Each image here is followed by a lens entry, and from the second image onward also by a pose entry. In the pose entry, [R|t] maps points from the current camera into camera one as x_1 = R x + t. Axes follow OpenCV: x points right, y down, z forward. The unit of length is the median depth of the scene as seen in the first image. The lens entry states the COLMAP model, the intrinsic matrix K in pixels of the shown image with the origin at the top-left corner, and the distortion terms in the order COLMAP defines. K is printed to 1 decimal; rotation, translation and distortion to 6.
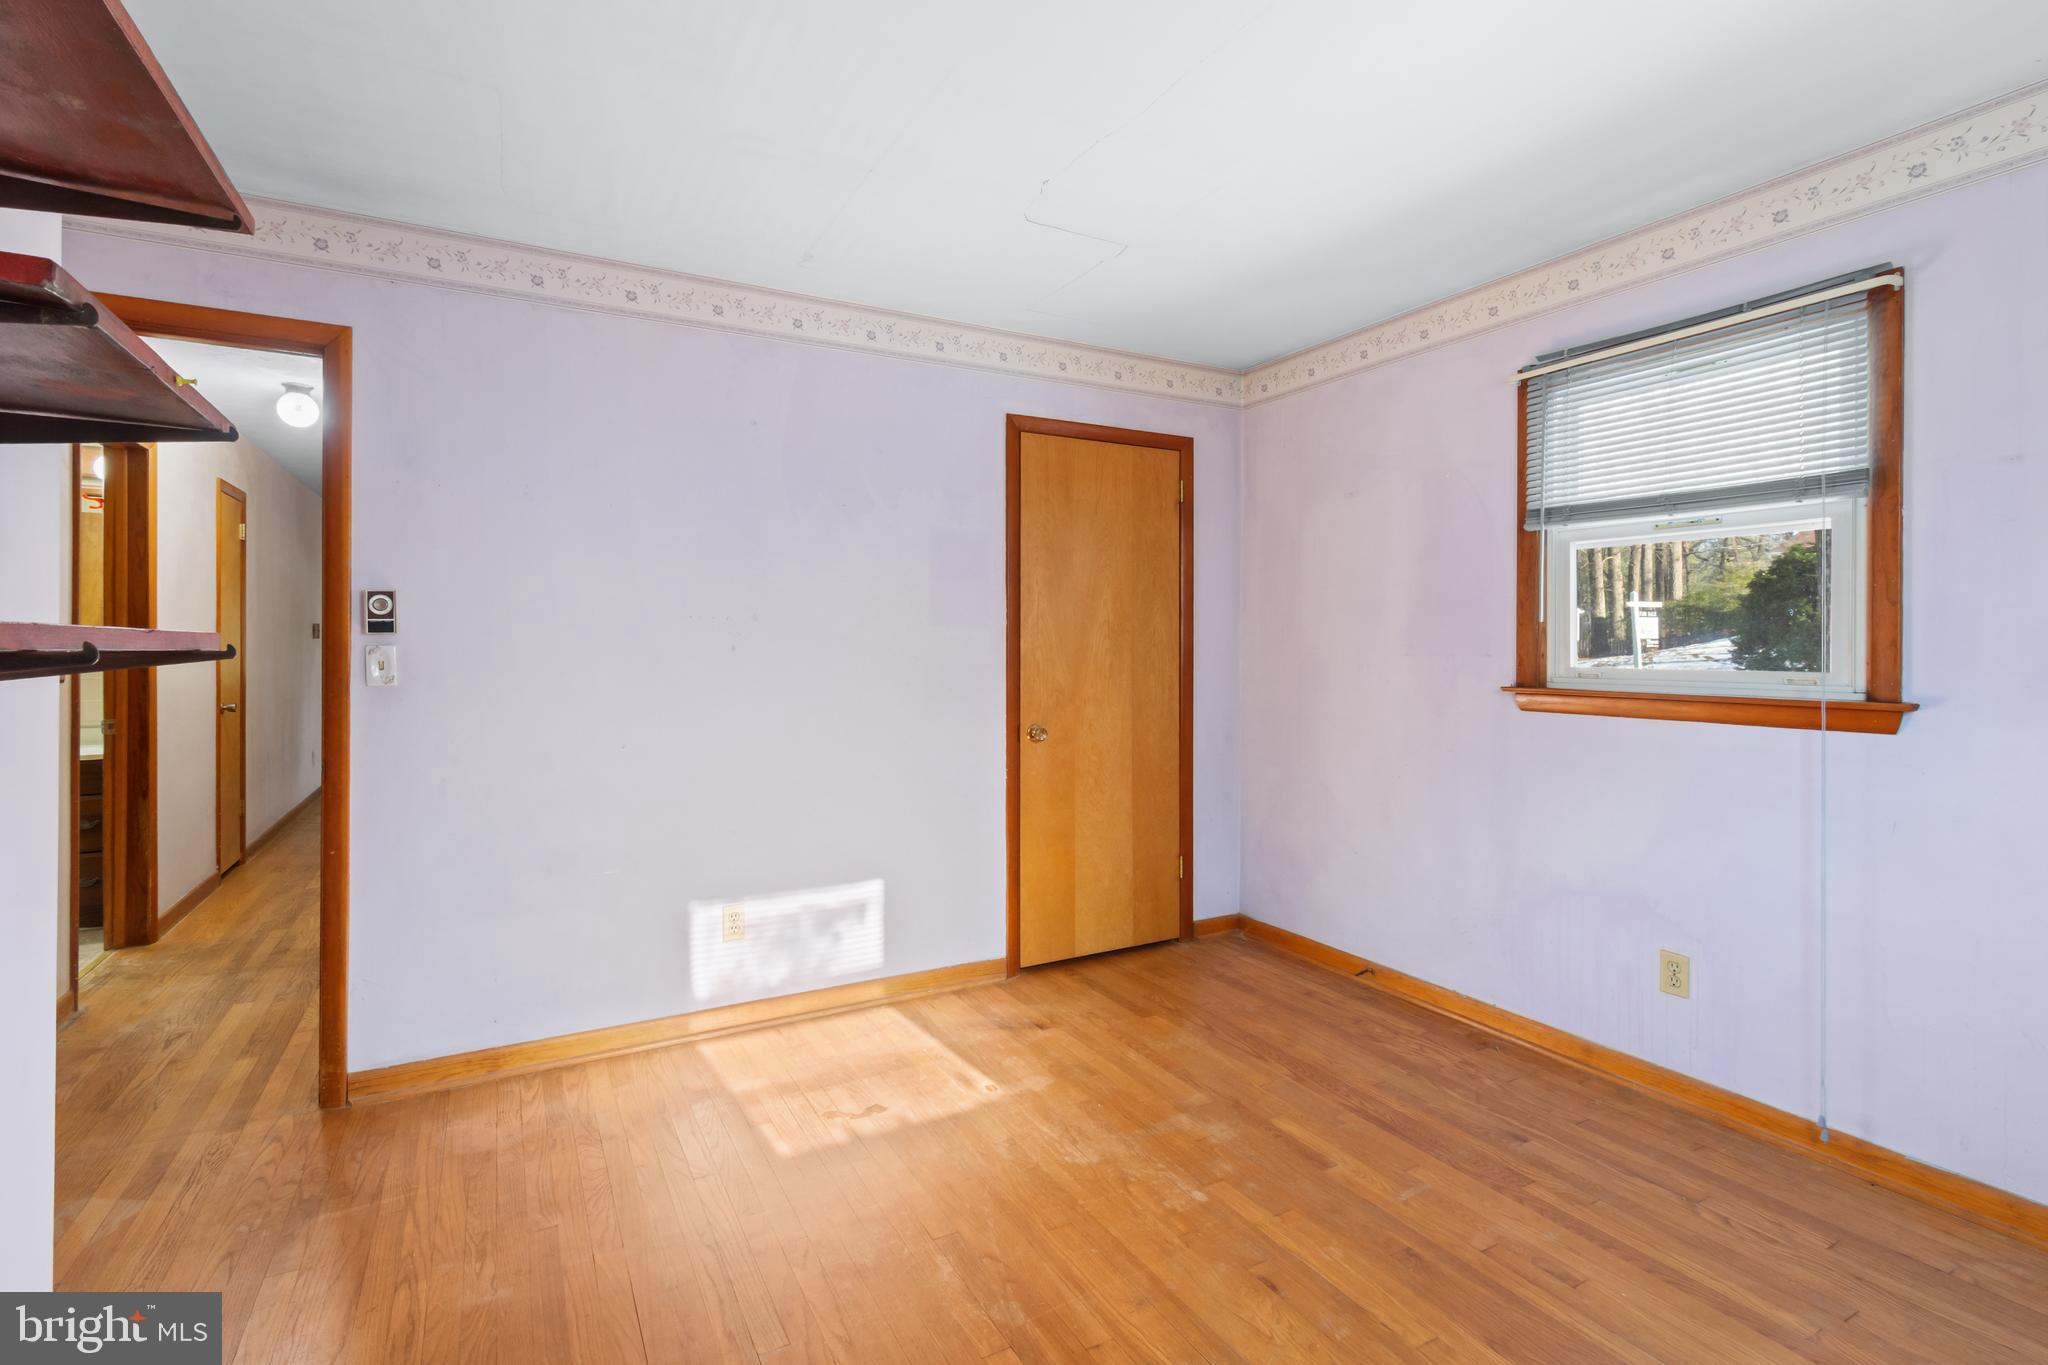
lens RADIAL K [[938.1, 0, 1017.2], [0, 938.1, 646.1], [0, 0, 1]] dist [0.002439, -0.000327]
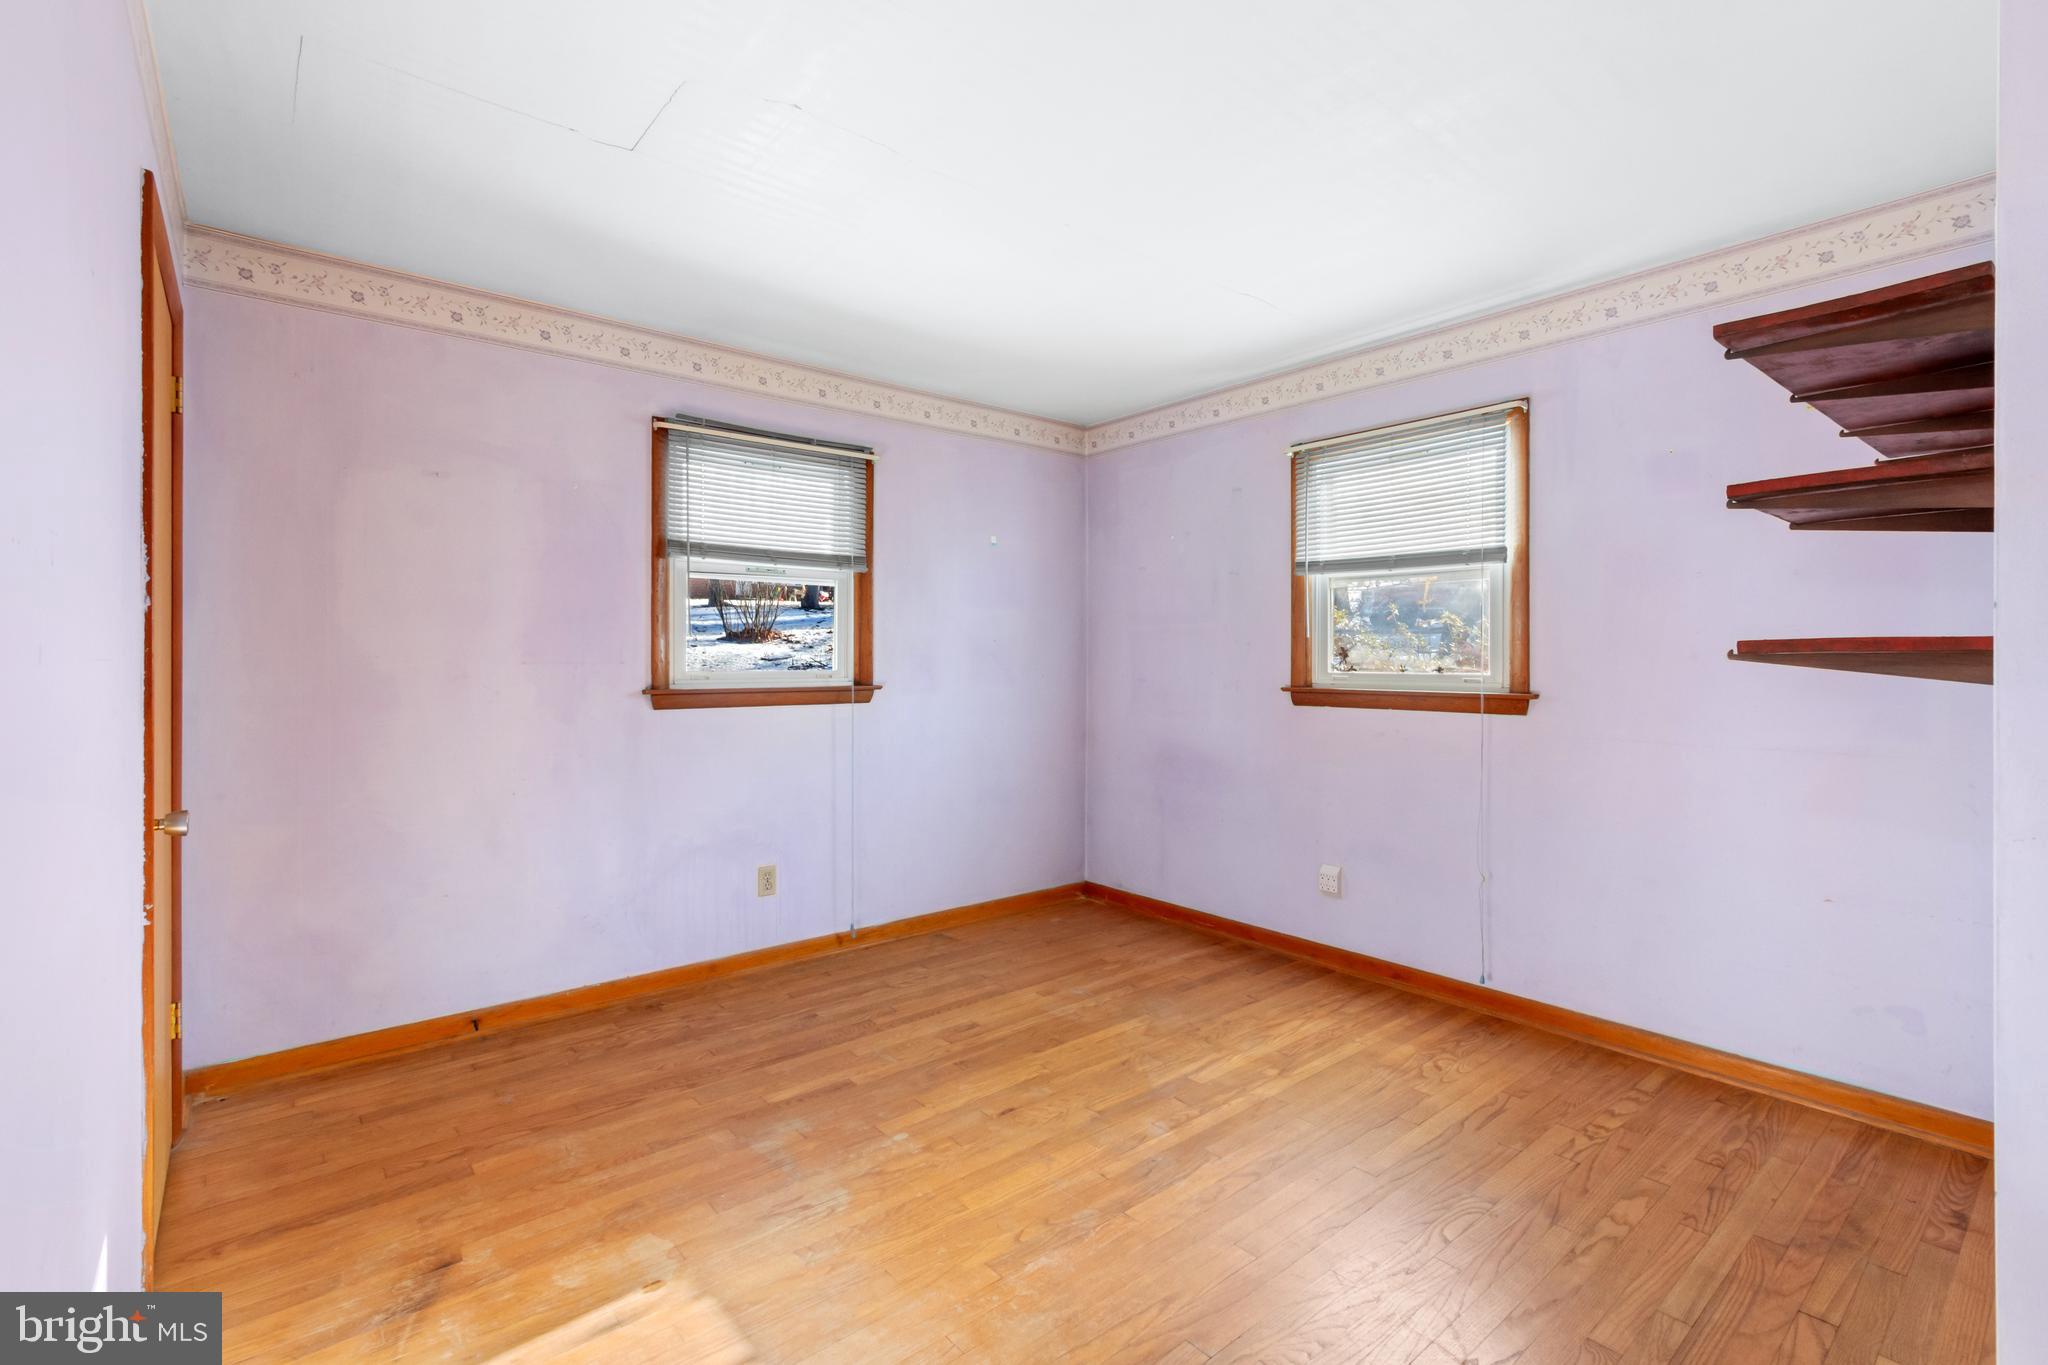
lens RADIAL K [[918.0, 0, 1022.4], [0, 918.0, 657.4], [0, 0, 1]] dist [0.000957, -0.000360]
pose [[-0.186128, -0.000911, 0.982525, -0.736061], [-0.001201, 0.999999, 0.000699, 0.003153], [-0.982525, -0.001050, -0.186129, 0.845011]]
